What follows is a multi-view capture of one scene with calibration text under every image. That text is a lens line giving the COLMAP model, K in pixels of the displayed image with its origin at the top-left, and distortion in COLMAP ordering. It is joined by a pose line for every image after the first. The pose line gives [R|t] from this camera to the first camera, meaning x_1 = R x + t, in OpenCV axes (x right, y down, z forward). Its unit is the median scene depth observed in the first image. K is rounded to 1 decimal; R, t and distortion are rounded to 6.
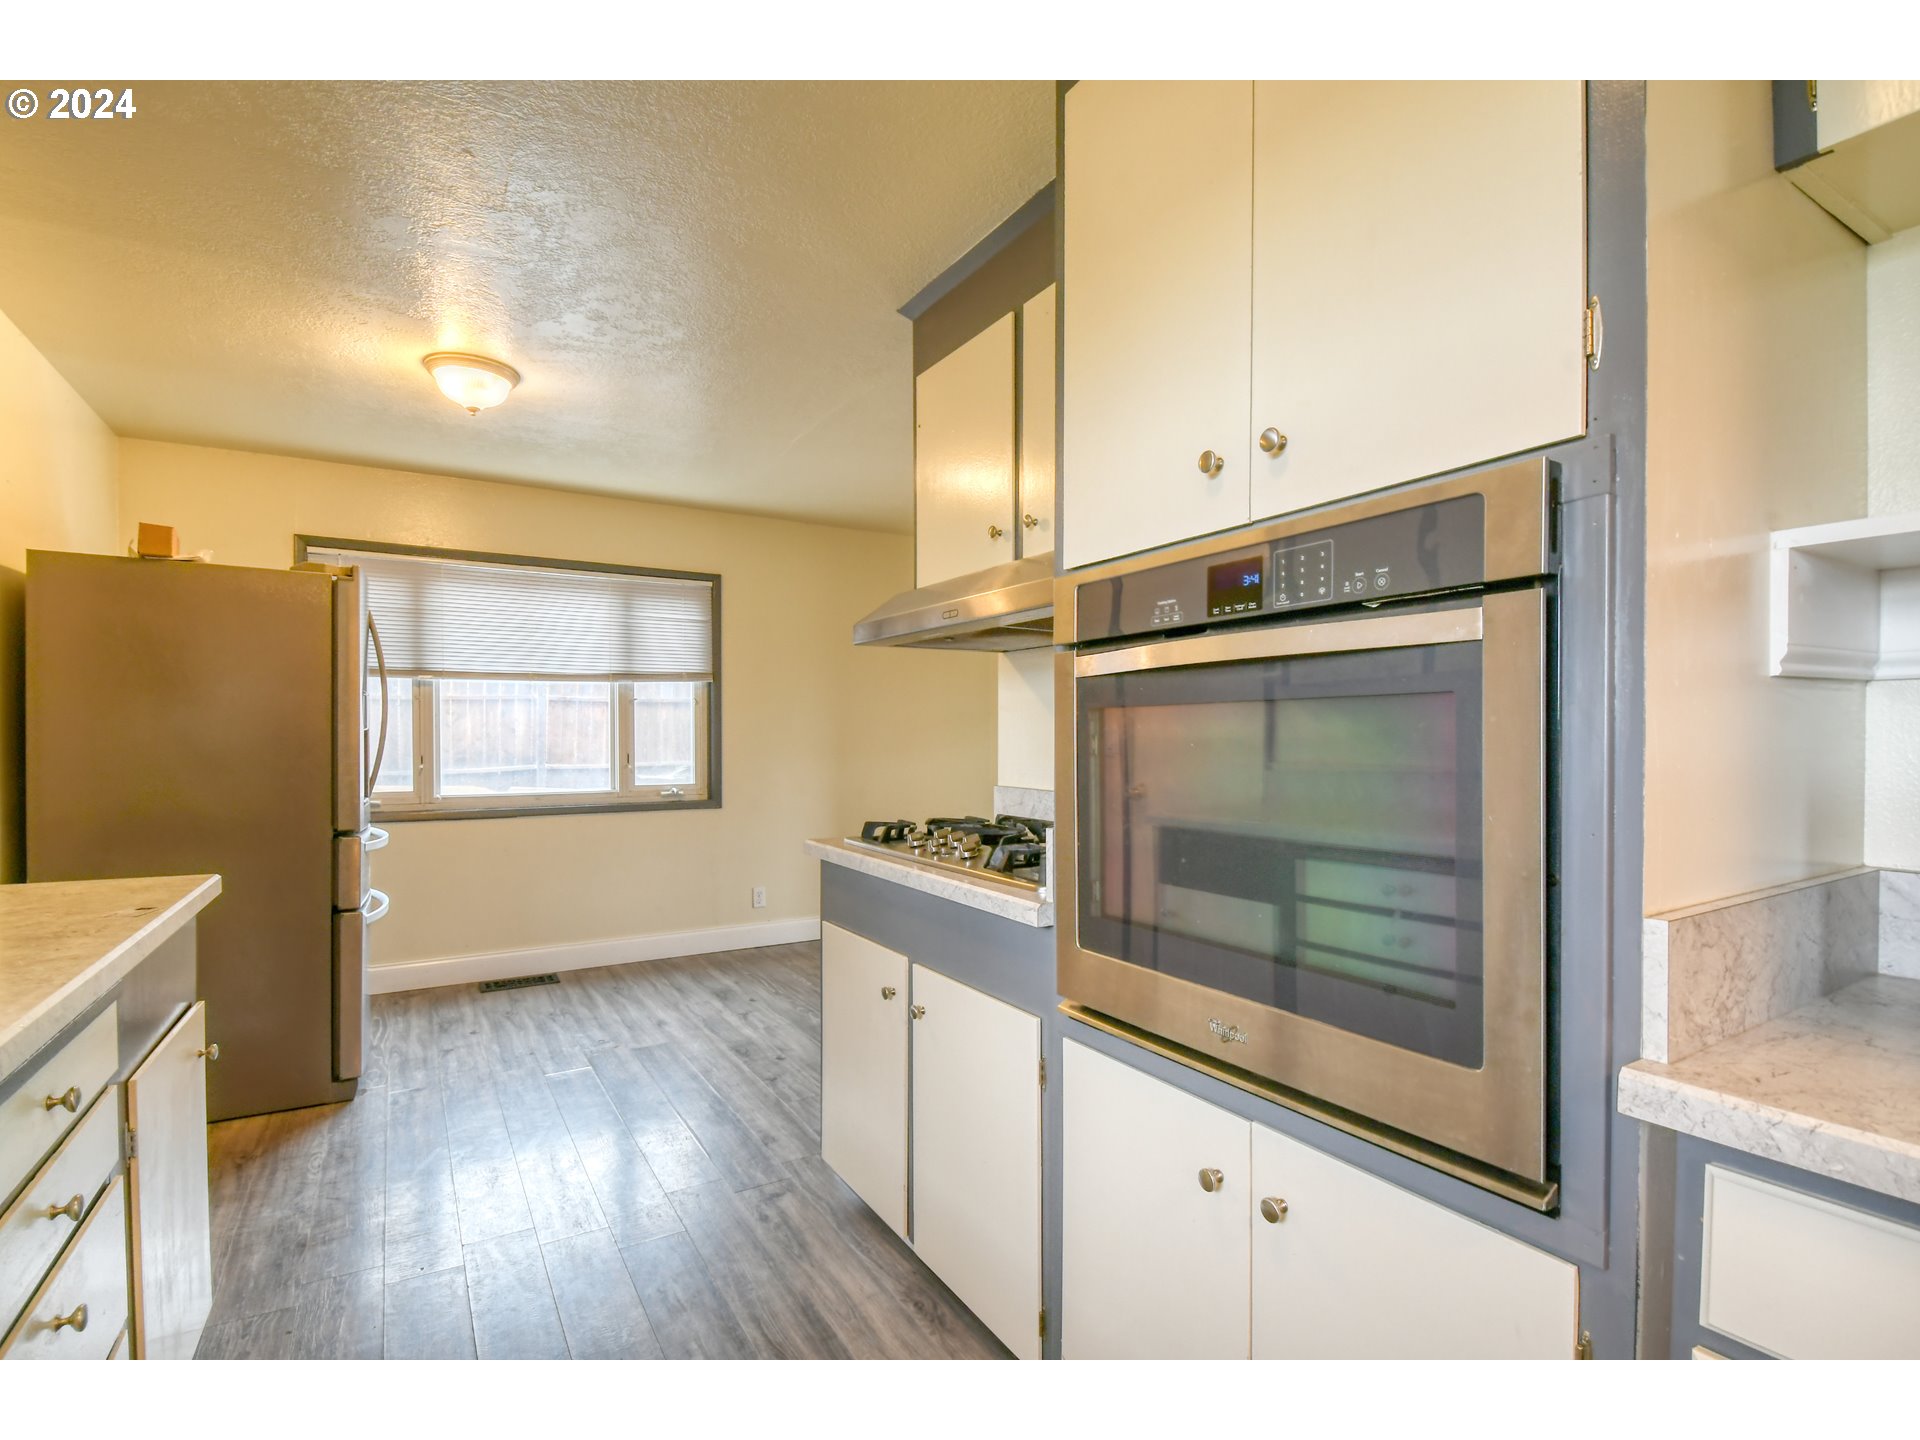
lens RADIAL K [[898.8, 0, 962.8], [0, 898.8, 746.8], [0, 0, 1]] dist [0.000601, -0.015494]
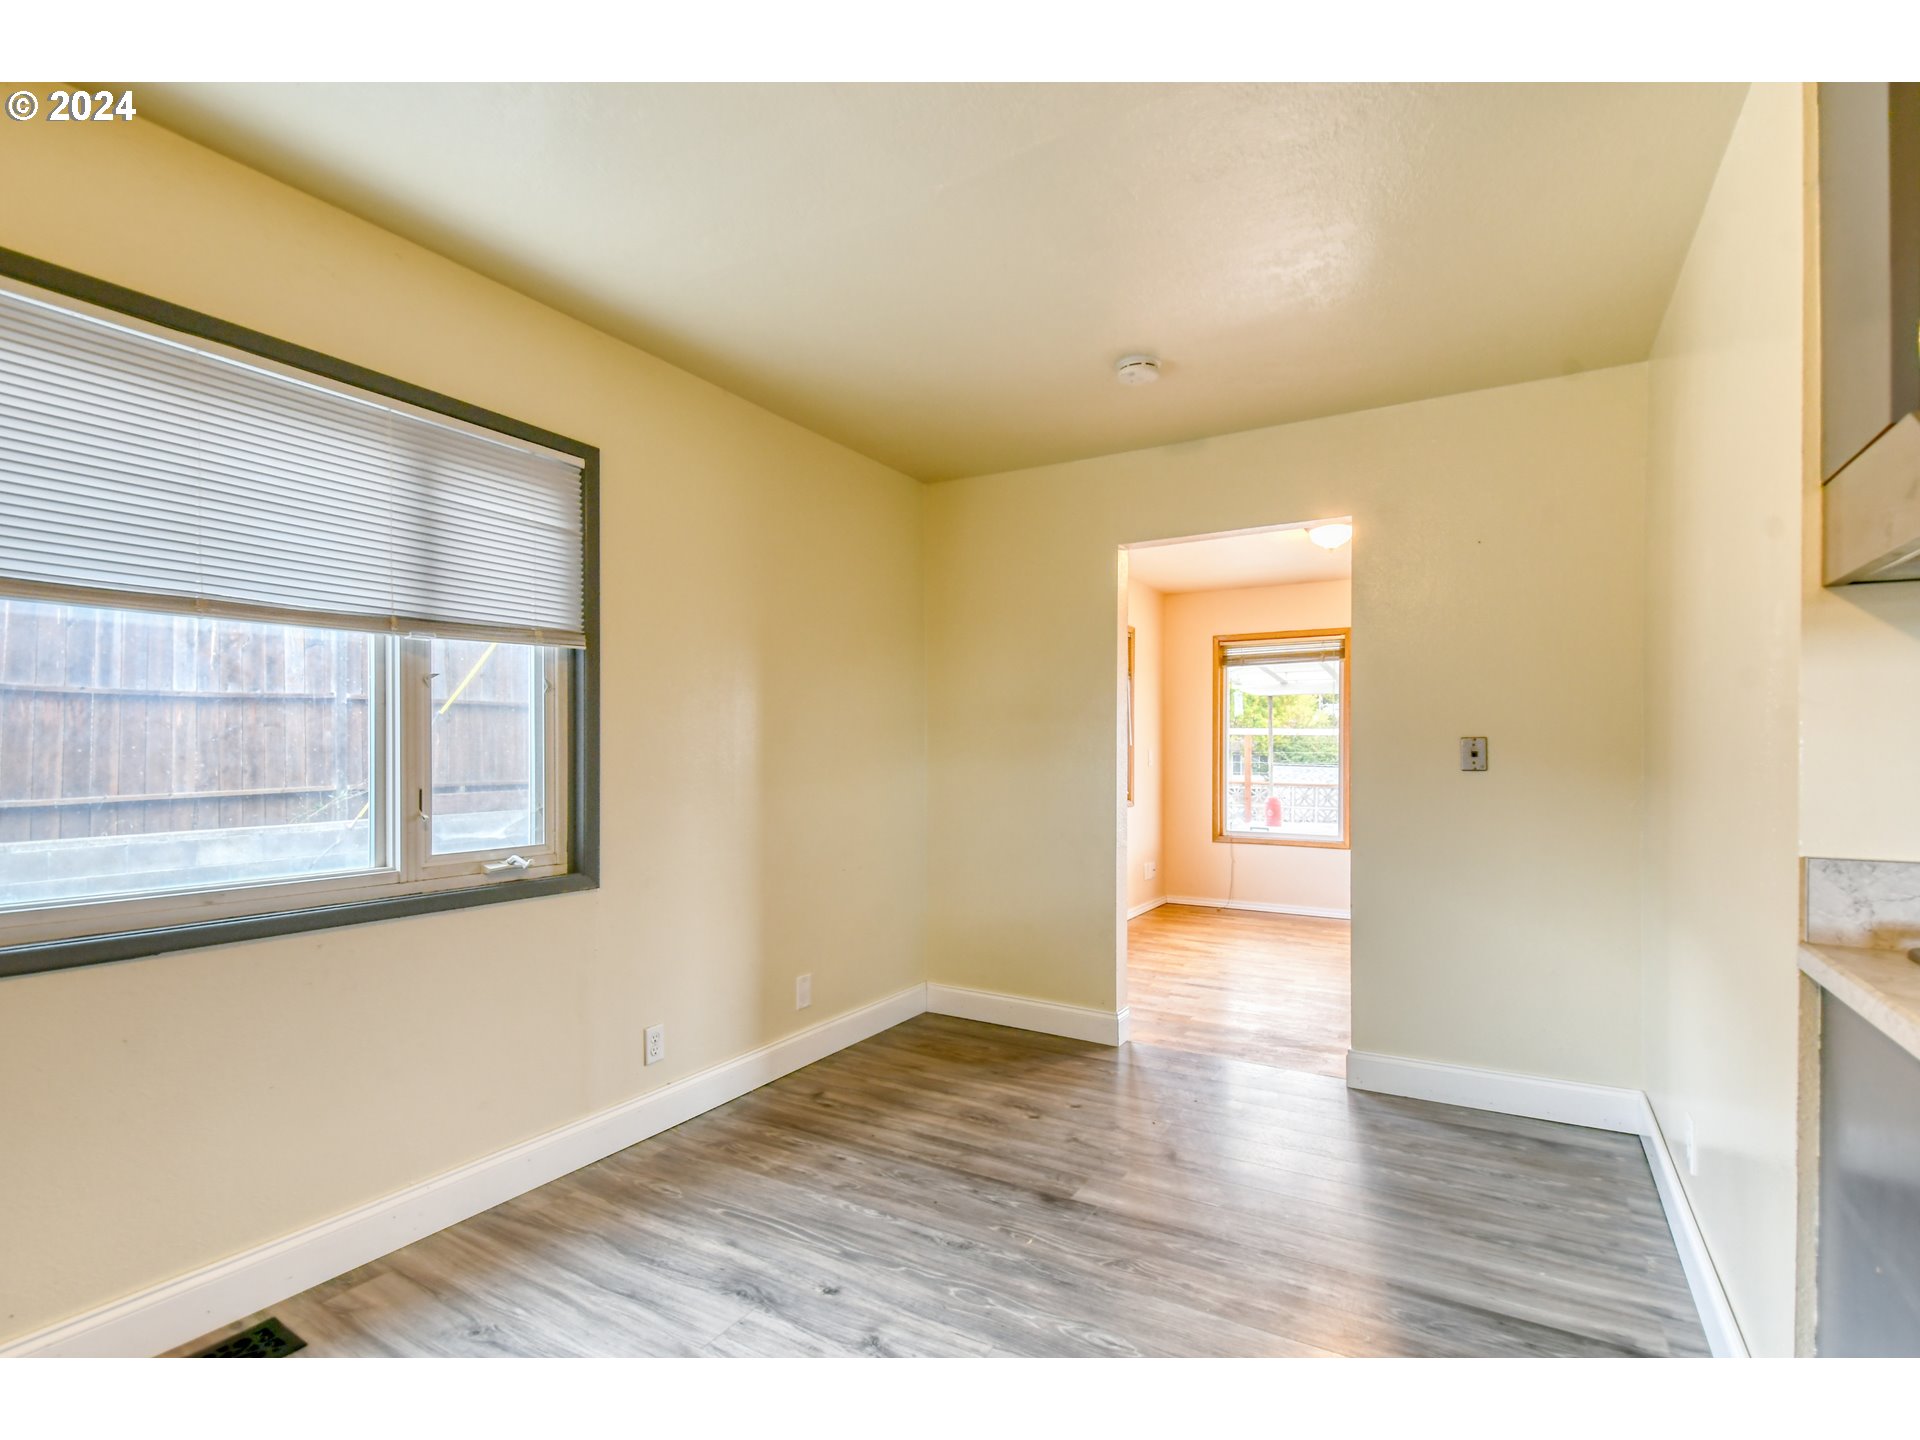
lens RADIAL K [[898.8, 0, 962.8], [0, 898.8, 746.8], [0, 0, 1]] dist [0.000601, -0.015494]
pose [[0.884123, 0.003282, 0.467243, -0.415650], [0.005471, 0.999834, -0.017376, -0.005506], [-0.467222, 0.017919, 0.883958, 0.550232]]
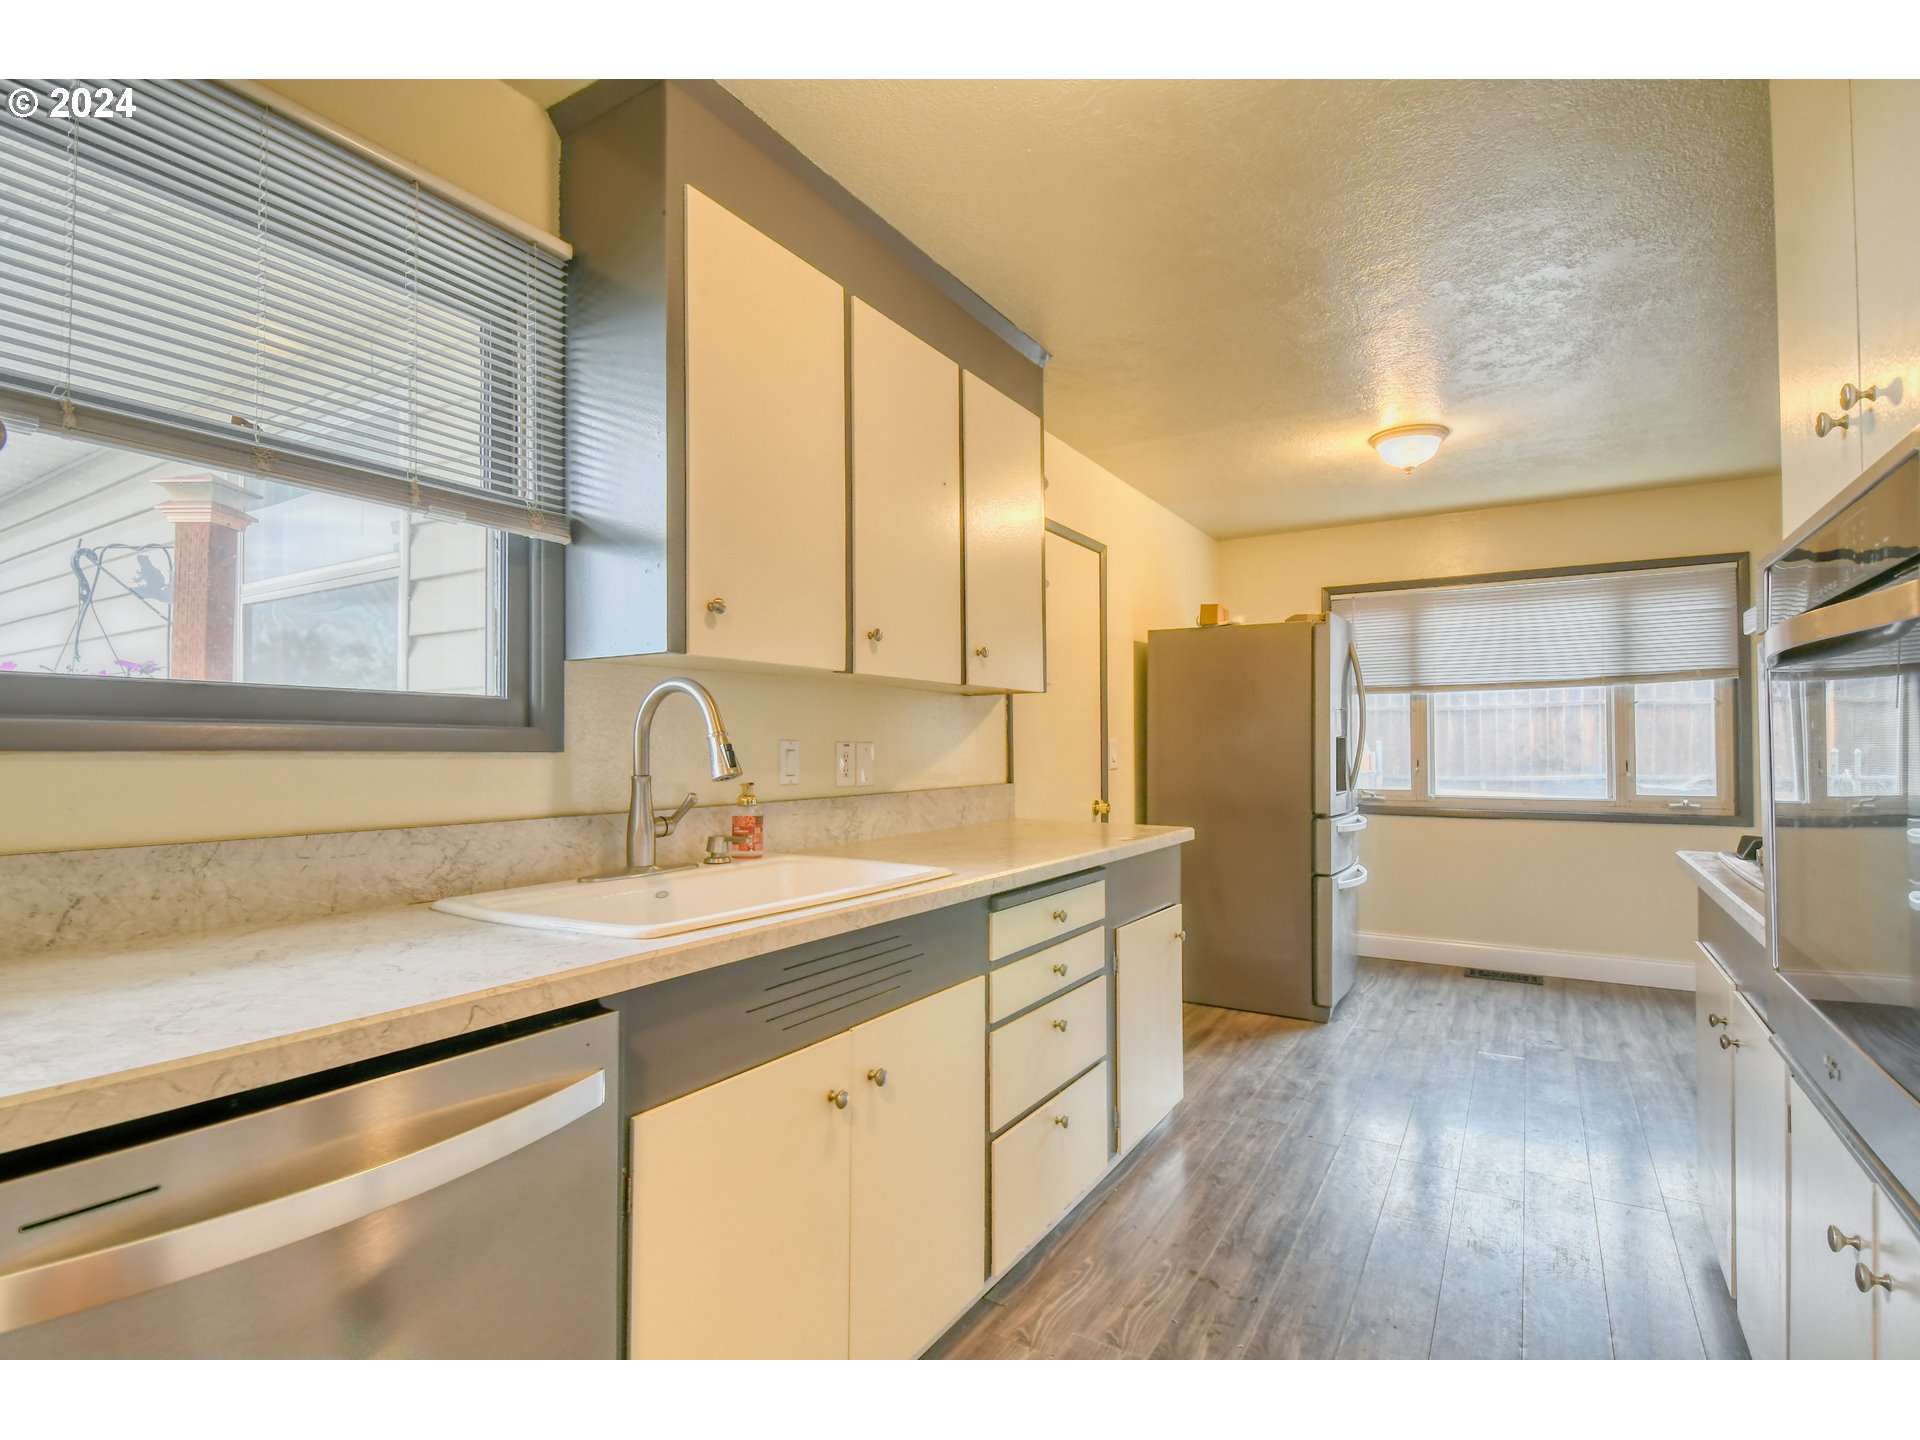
lens RADIAL K [[943.0, 0, 1022.6], [0, 943.0, 721.8], [0, 0, 1]] dist [-0.042880, 0.067621]
pose [[0.494283, -0.024907, -0.868944, 0.205780], [-0.007228, 0.999437, -0.032759, 0.004528], [0.869271, 0.022473, 0.493825, -0.043791]]
